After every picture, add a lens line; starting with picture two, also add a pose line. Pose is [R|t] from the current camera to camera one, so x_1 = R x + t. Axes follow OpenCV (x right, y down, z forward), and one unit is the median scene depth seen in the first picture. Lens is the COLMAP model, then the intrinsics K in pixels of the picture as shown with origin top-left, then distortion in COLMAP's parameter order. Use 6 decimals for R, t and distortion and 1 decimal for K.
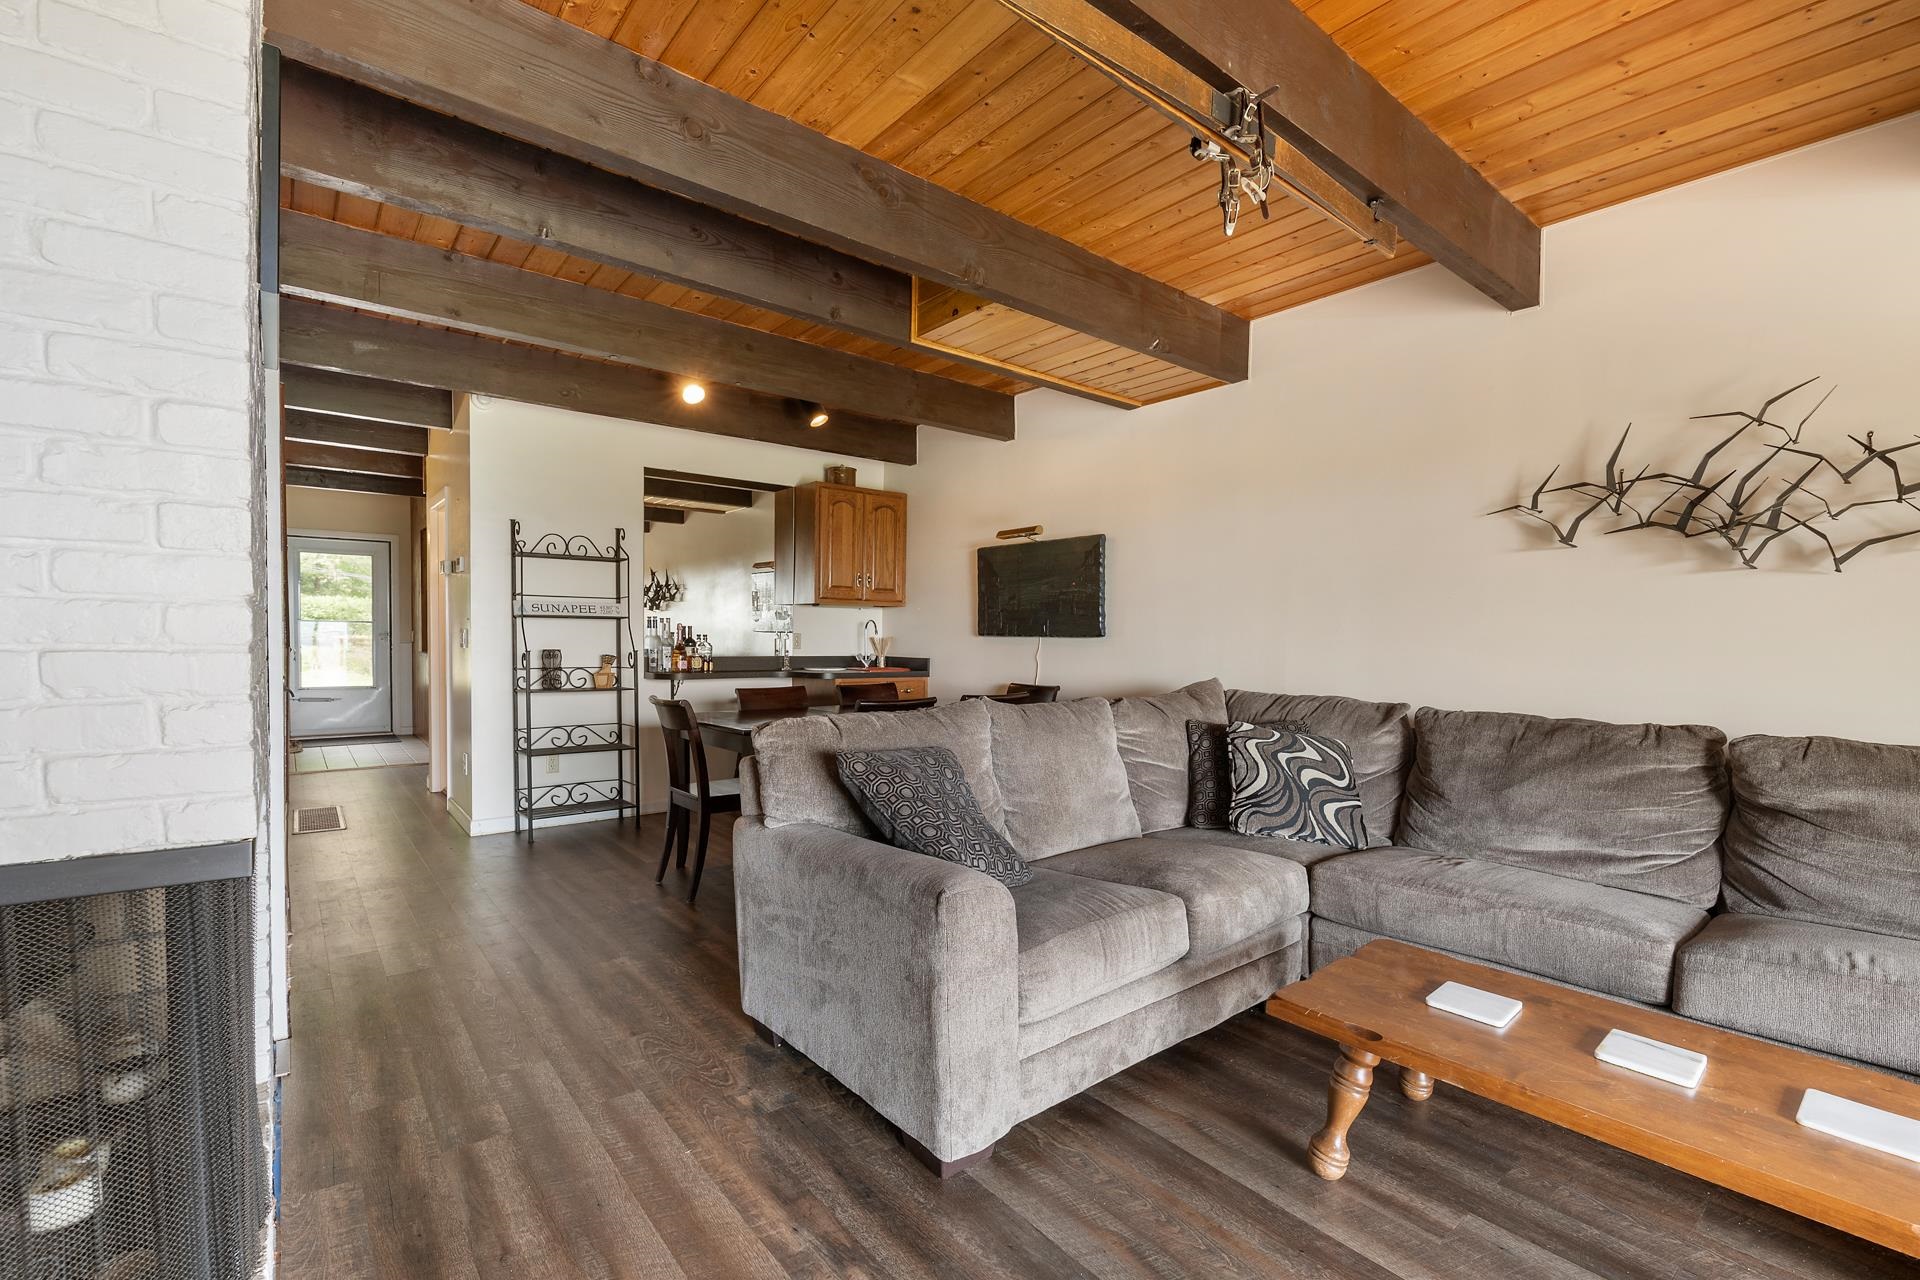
lens RADIAL K [[838.9, 0, 963.9], [0, 838.9, 683.5], [0, 0, 1]] dist [-0.010460, -0.001107]
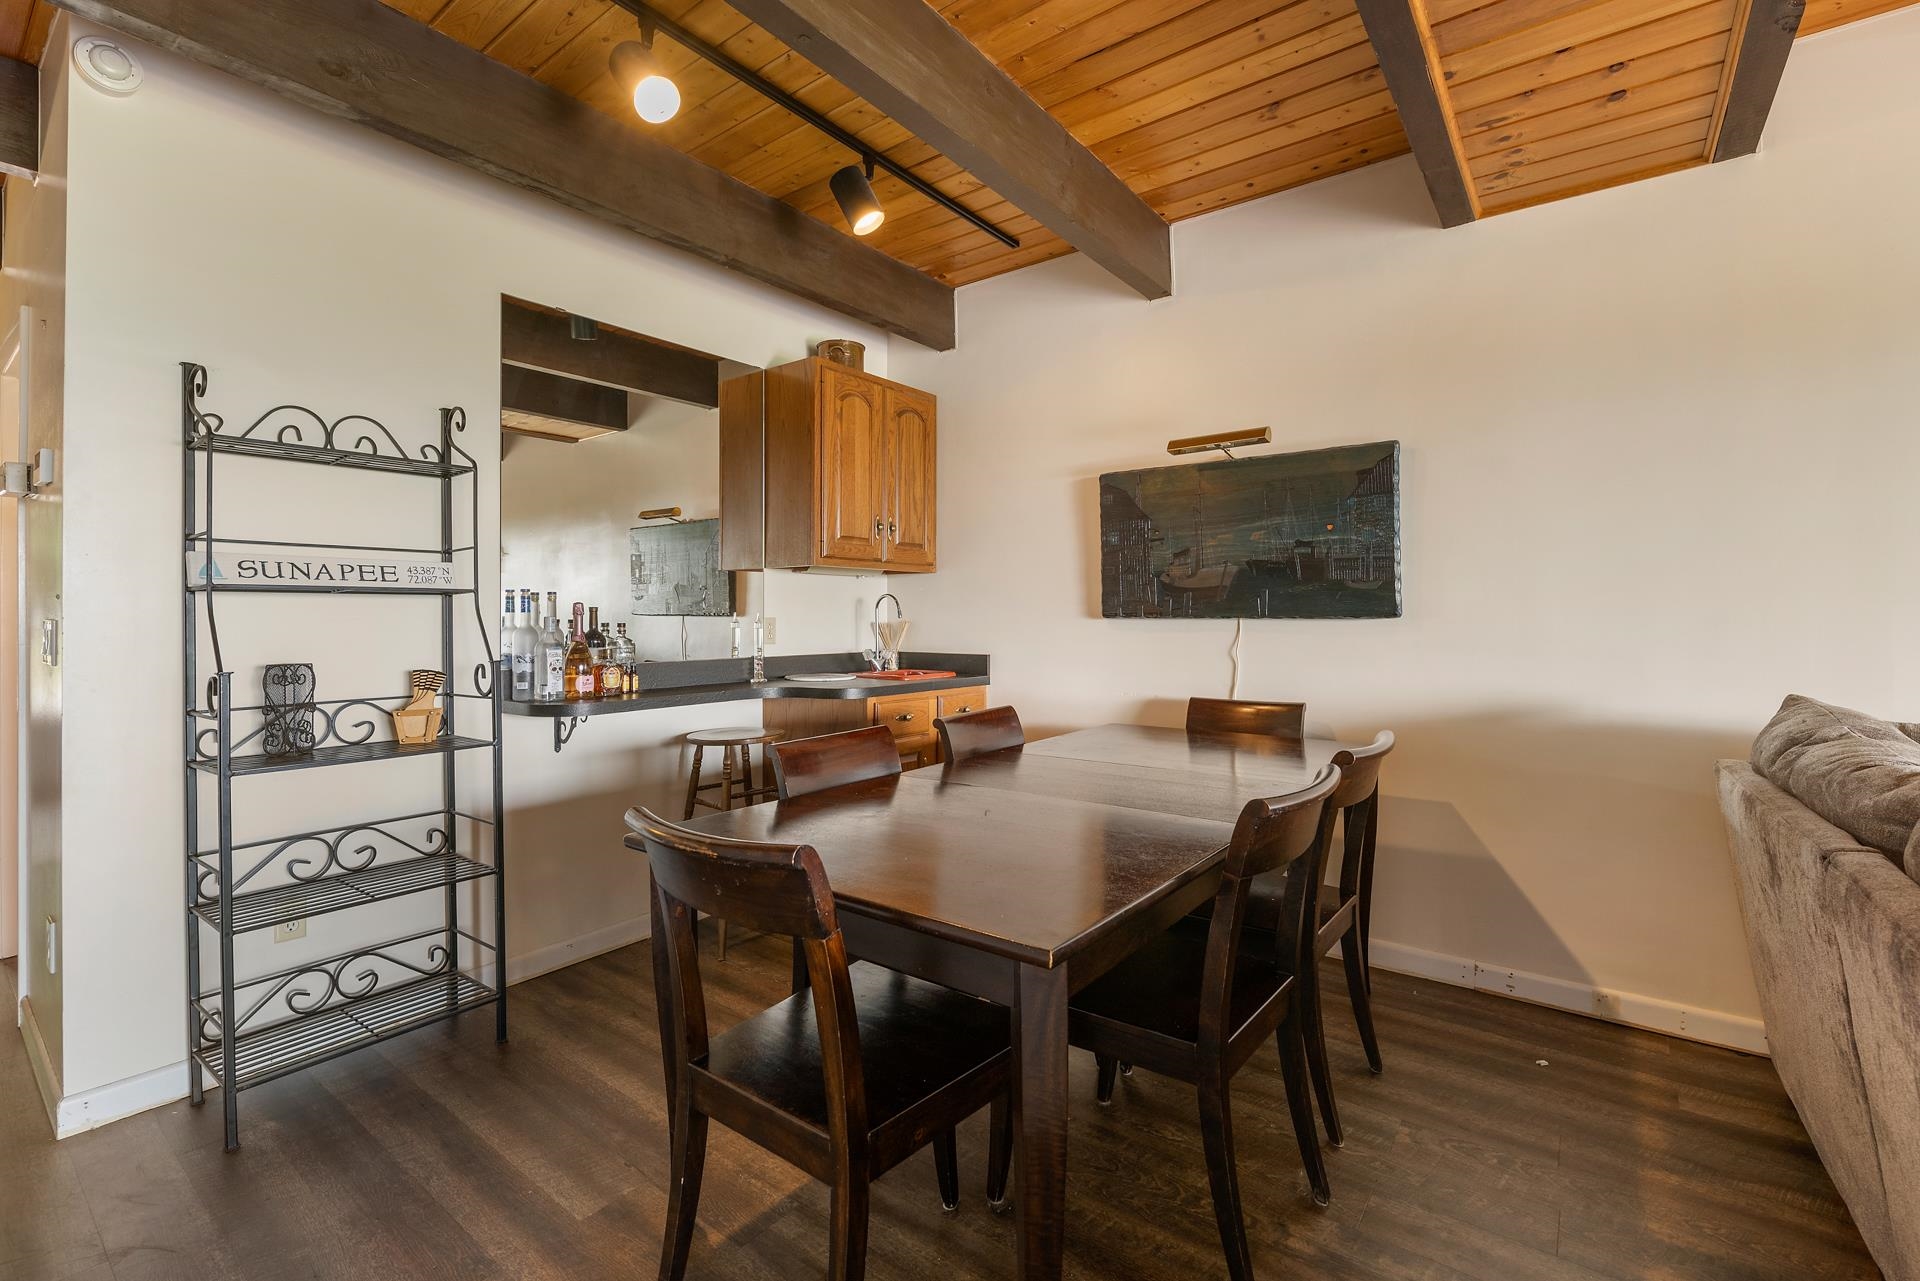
lens RADIAL K [[838.9, 0, 964.6], [0, 838.9, 625.3], [0, 0, 1]] dist [-0.010460, -0.001107]
pose [[0.972380, -0.015973, 0.232858, -0.237940], [0.026265, 0.998807, -0.041168, -0.032022], [-0.231923, 0.046147, 0.971639, 0.469593]]
